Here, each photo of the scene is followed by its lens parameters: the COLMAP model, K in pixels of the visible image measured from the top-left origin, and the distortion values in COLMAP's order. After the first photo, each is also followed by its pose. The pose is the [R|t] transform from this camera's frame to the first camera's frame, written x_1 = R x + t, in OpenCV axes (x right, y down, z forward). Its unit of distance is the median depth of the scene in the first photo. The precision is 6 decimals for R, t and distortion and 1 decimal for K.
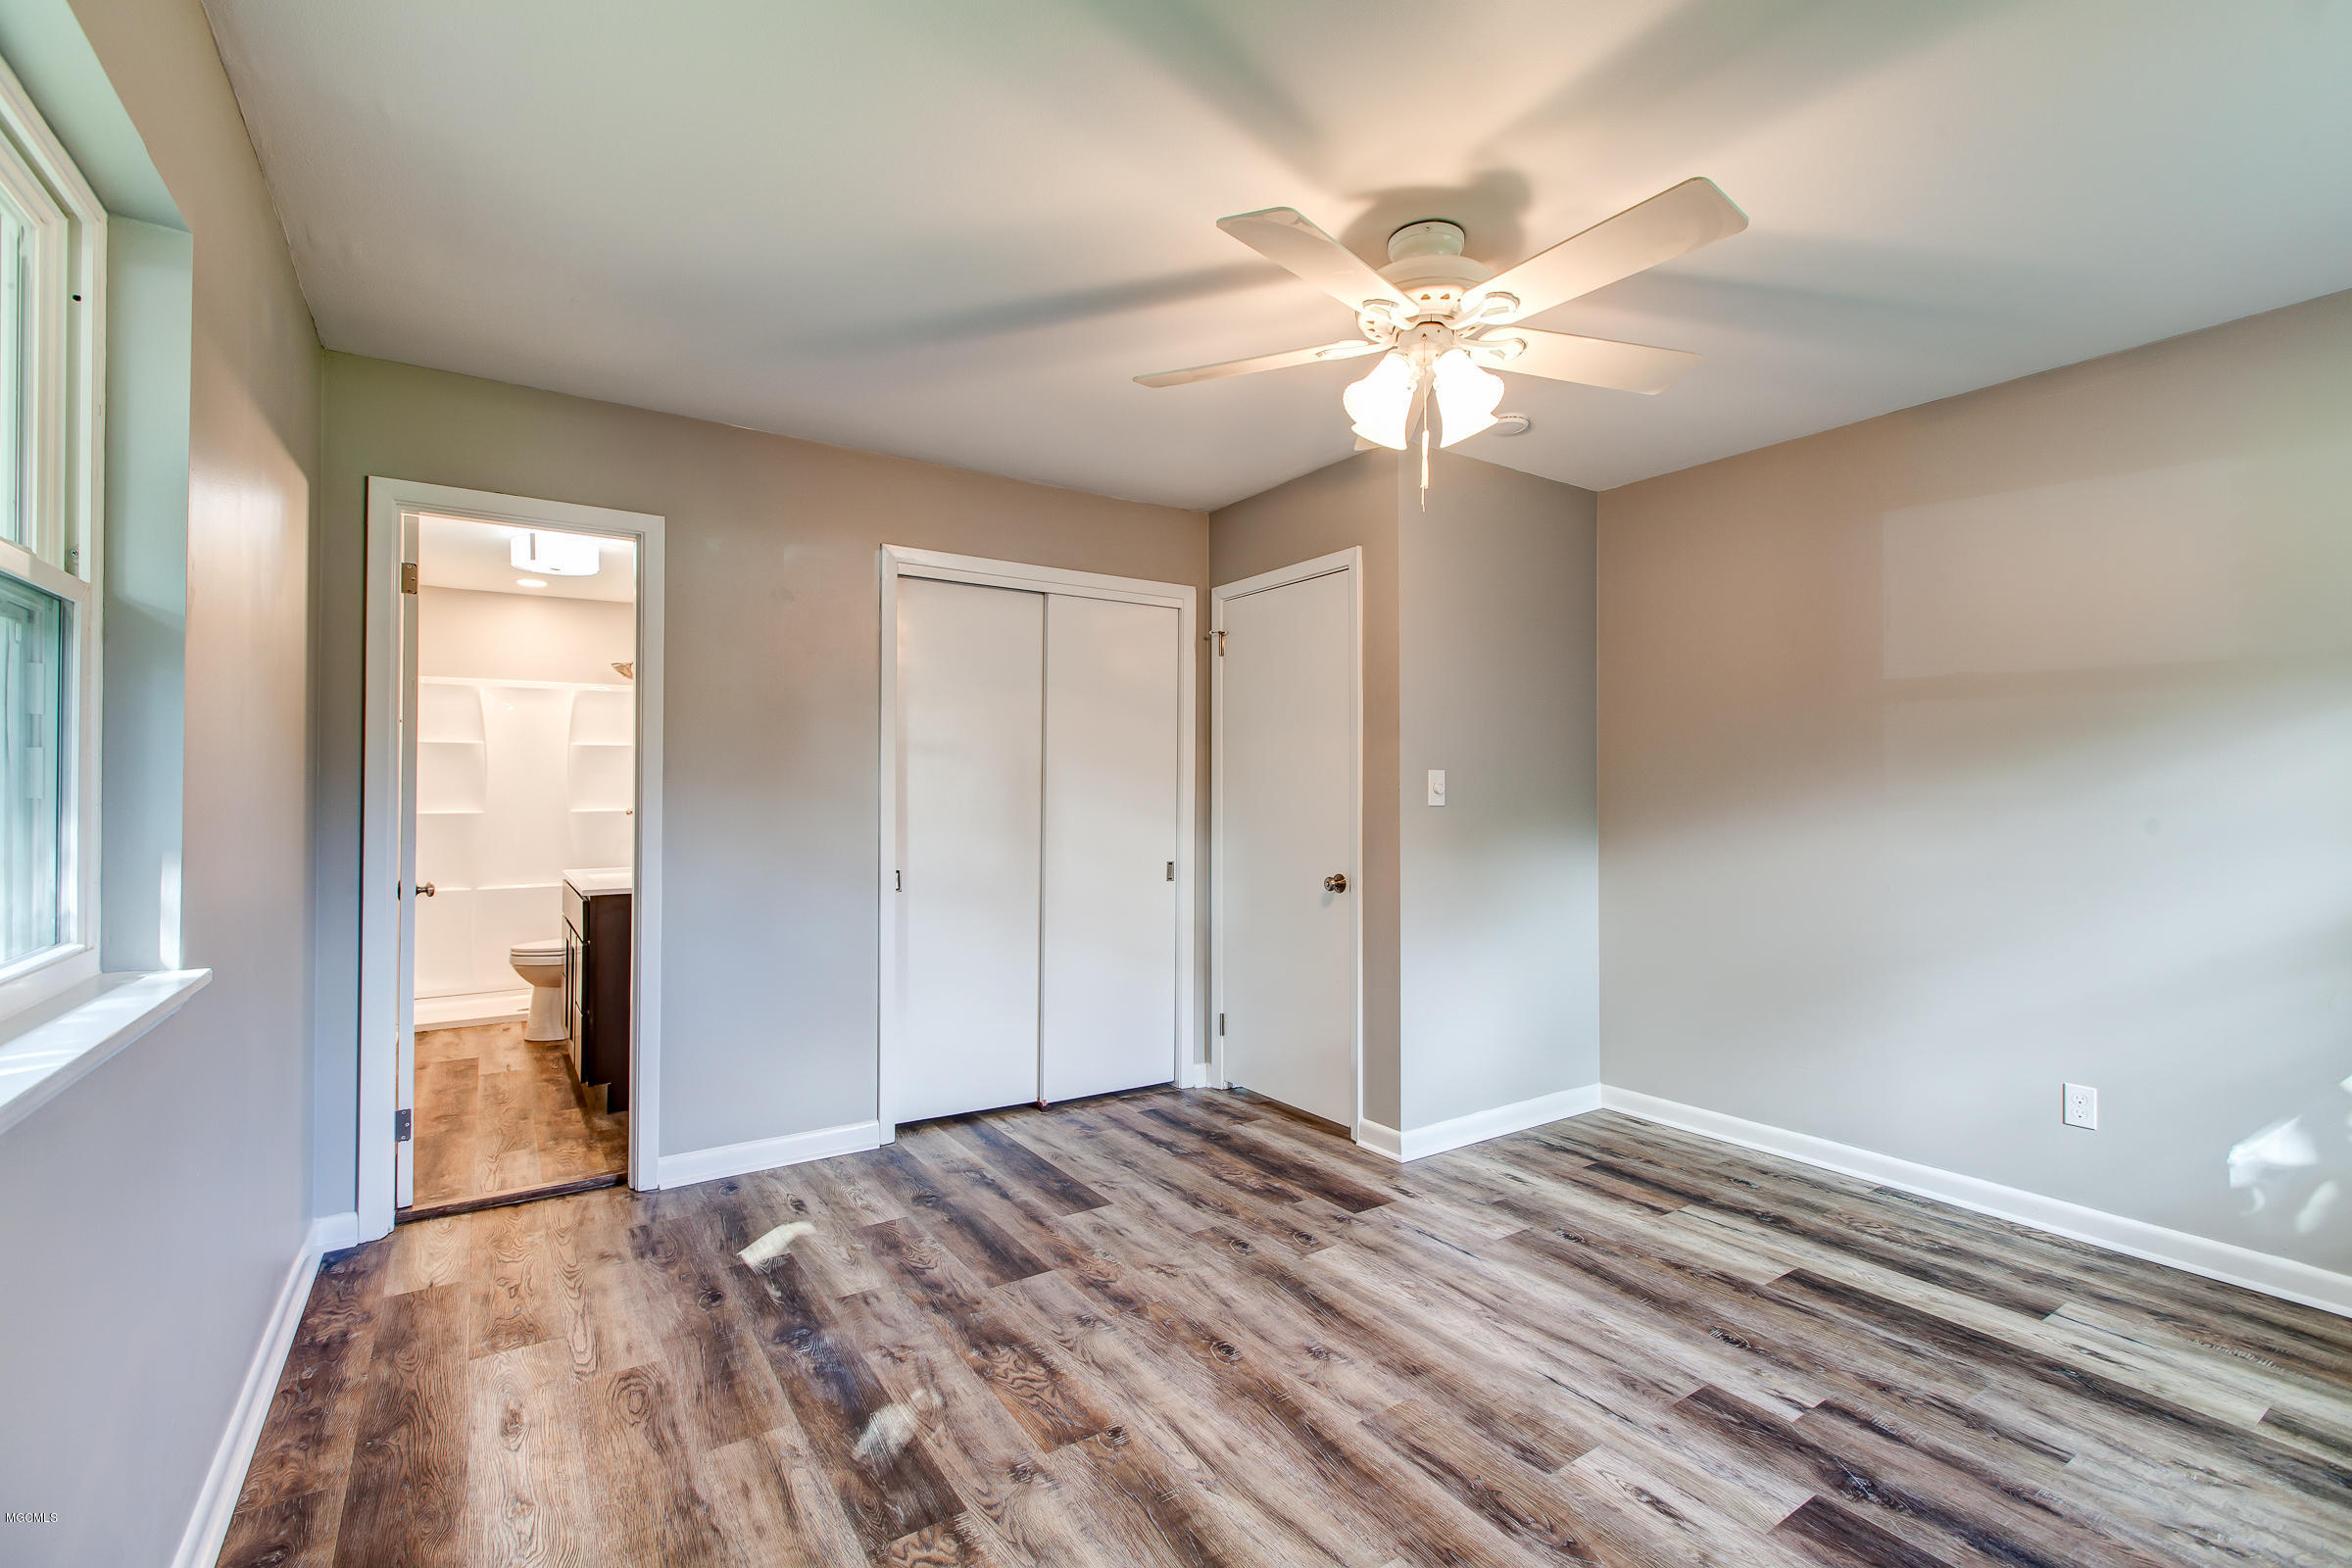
lens RADIAL K [[1032.2, 0, 1179.7], [0, 1032.2, 771.2], [0, 0, 1]] dist [-0.003719, -0.002042]
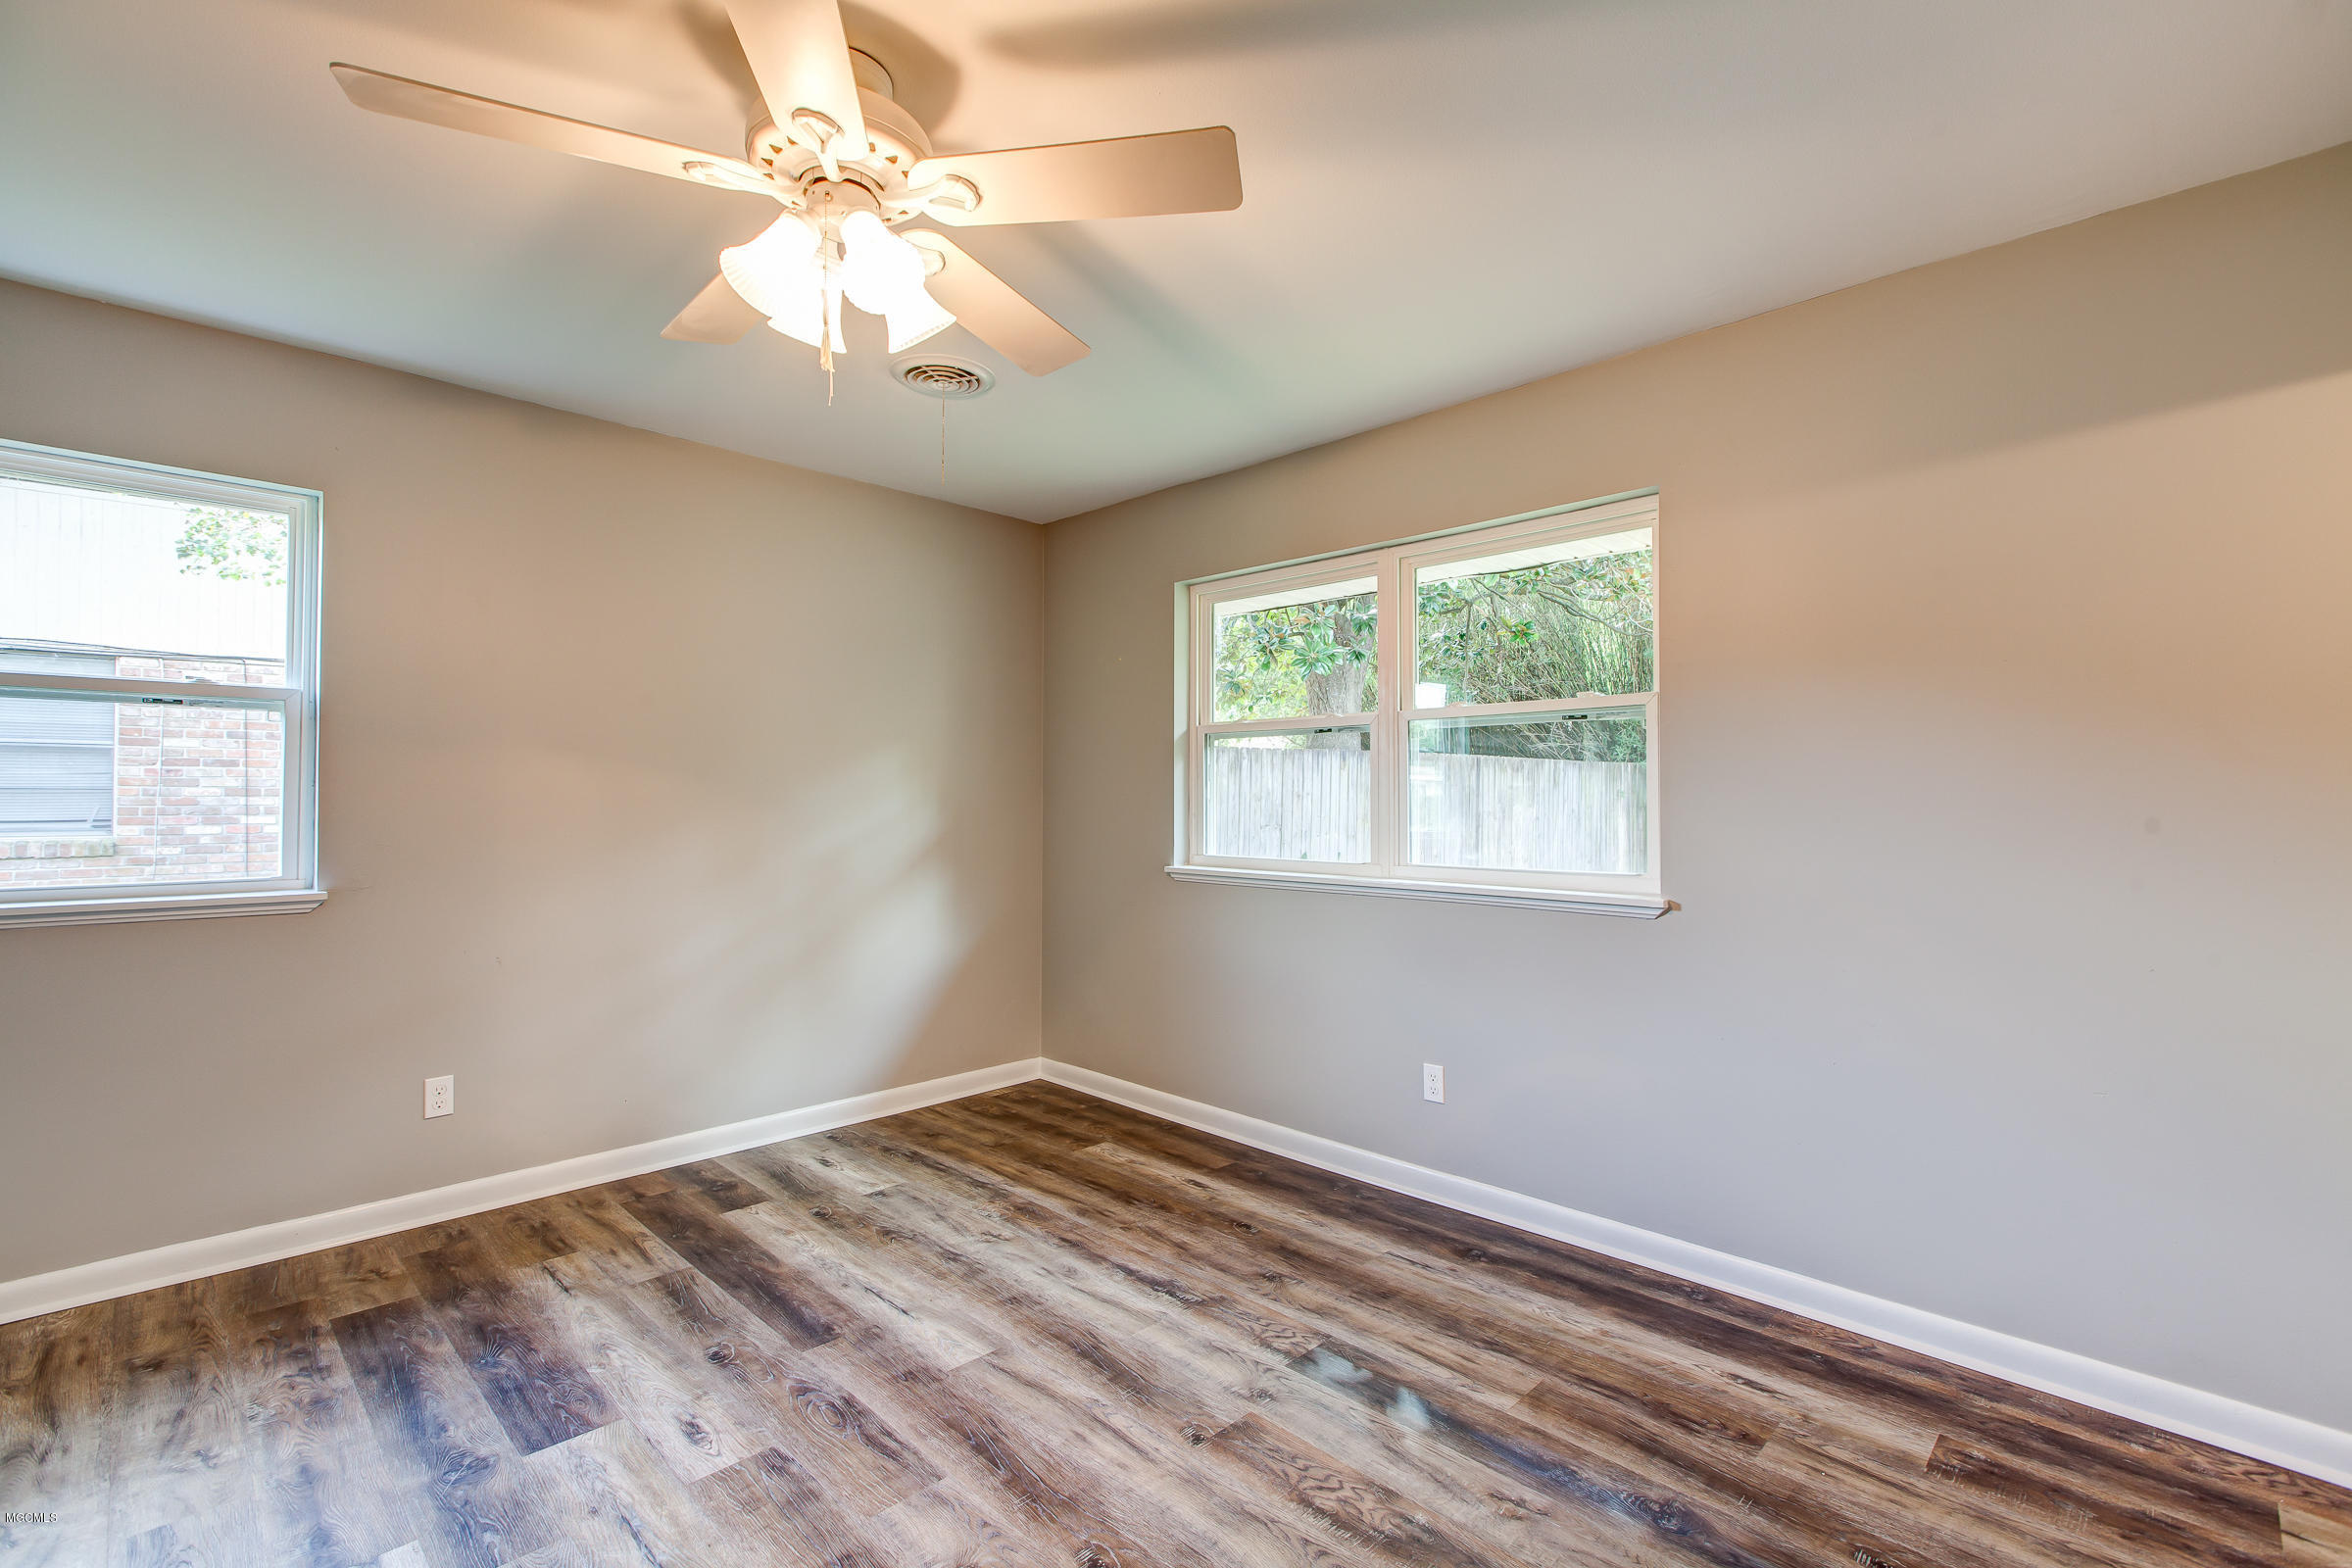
lens RADIAL K [[1032.2, 0, 1161.2], [0, 1032.2, 790.1], [0, 0, 1]] dist [-0.003719, -0.002042]
pose [[-0.983538, -0.006139, -0.180599, 0.155686], [-0.000441, 0.999501, -0.031576, 0.047706], [0.180703, -0.030976, -0.983050, 1.995817]]
